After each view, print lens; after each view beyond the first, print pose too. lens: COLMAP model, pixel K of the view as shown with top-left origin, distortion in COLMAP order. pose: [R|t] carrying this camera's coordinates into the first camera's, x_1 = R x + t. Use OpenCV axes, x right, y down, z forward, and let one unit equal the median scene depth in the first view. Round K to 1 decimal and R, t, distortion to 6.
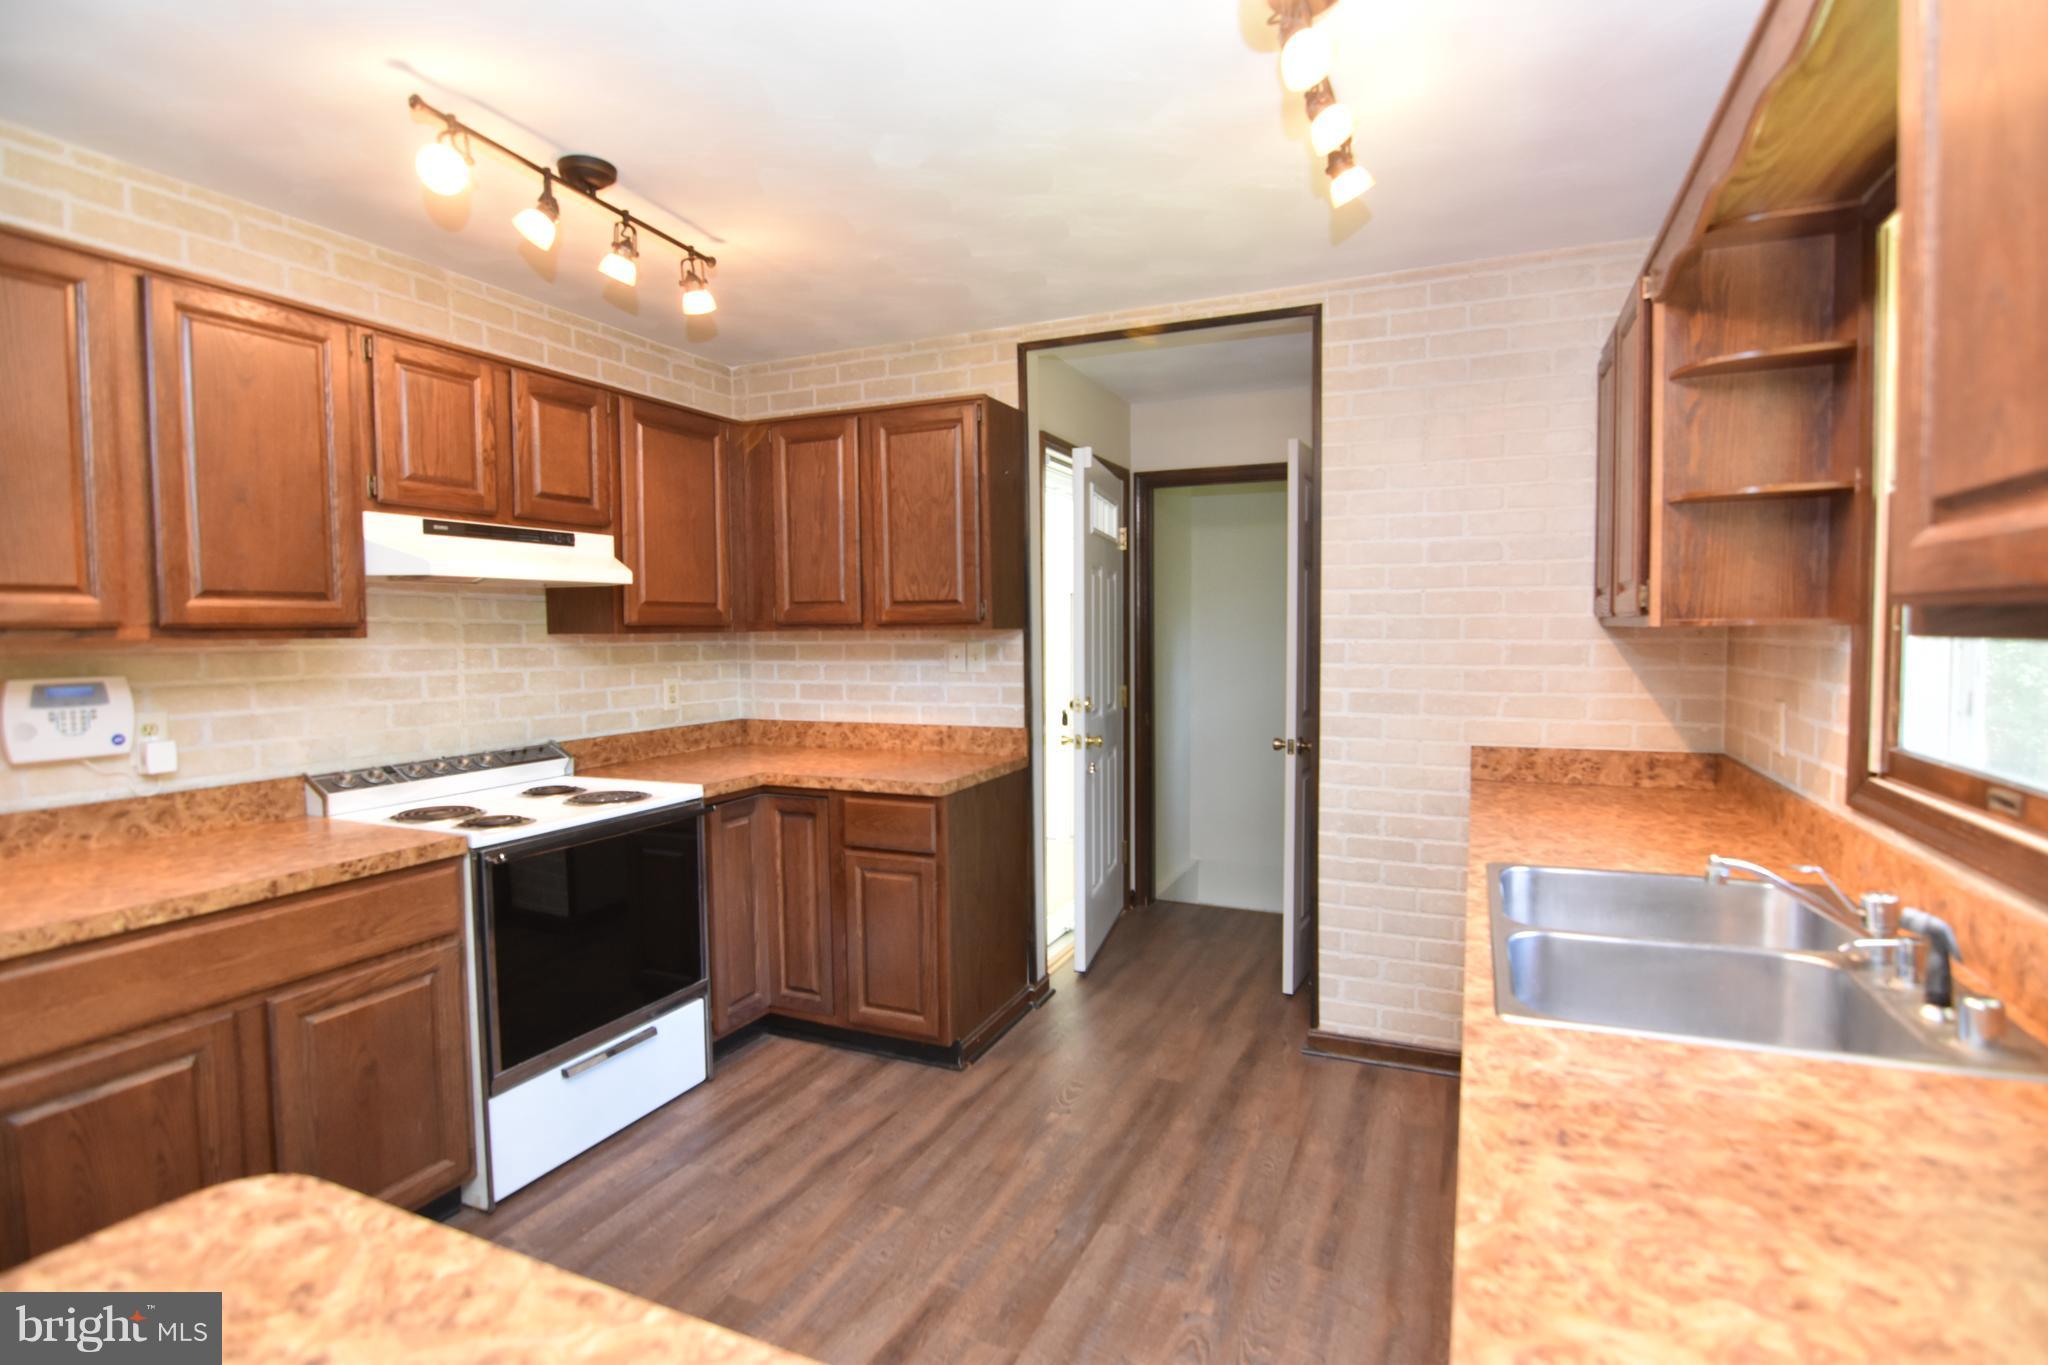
lens RADIAL K [[991.7, 0, 1038.8], [0, 991.7, 681.7], [0, 0, 1]] dist [-0.009404, -0.008099]
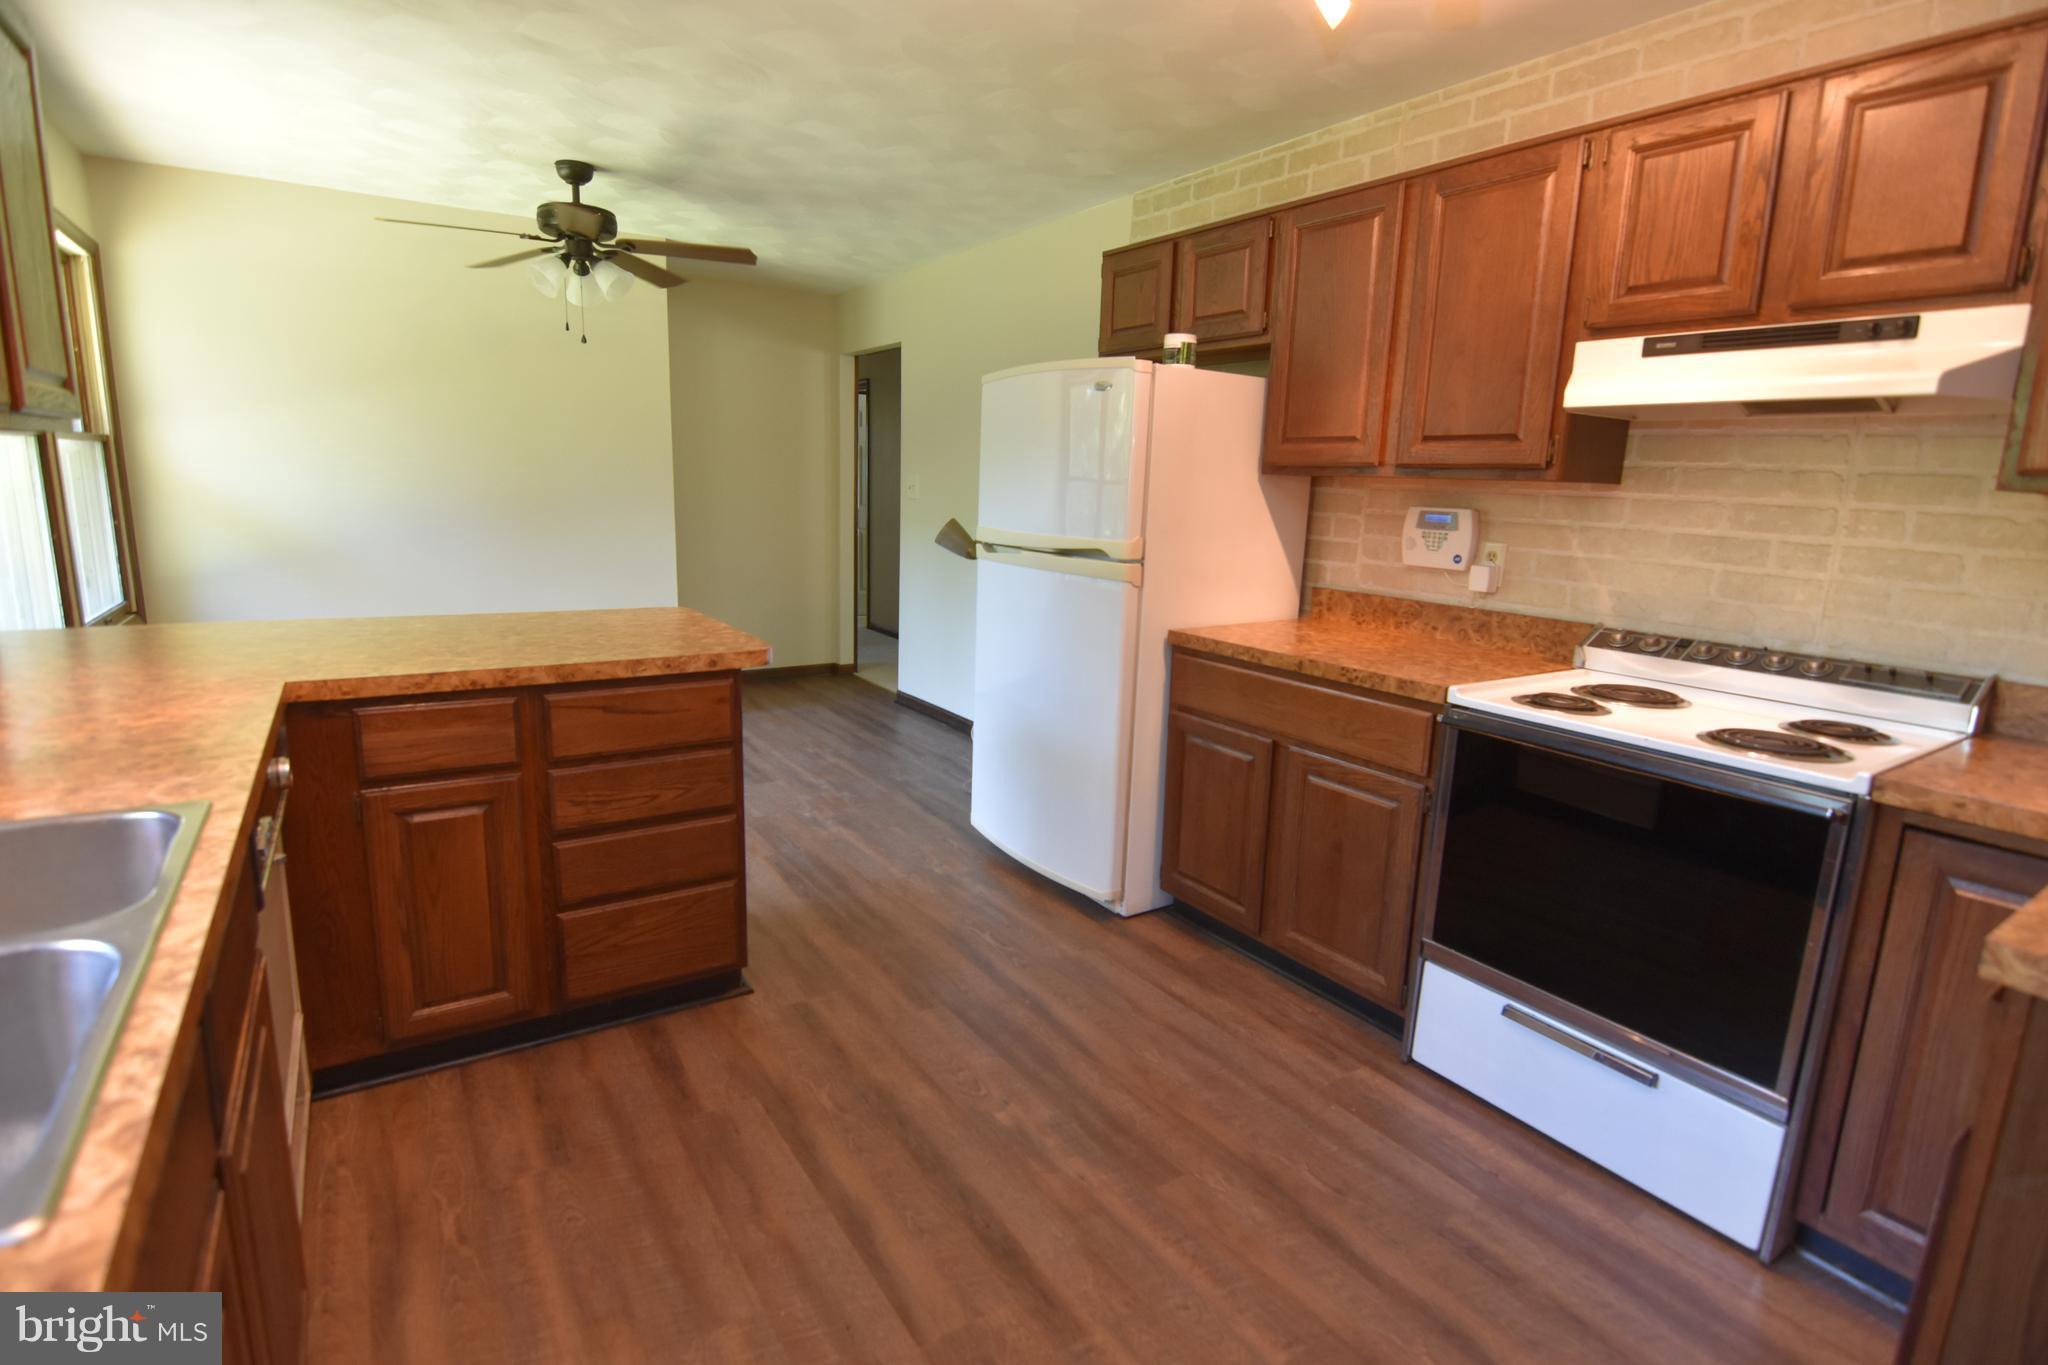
lens RADIAL K [[991.7, 0, 1036.2], [0, 991.7, 681.9], [0, 0, 1]] dist [-0.009404, -0.008099]
pose [[-0.534032, 0.159034, -0.830372, 0.334547], [-0.073932, 0.969603, 0.233248, -0.033940], [0.842225, 0.185953, -0.506041, 0.895828]]
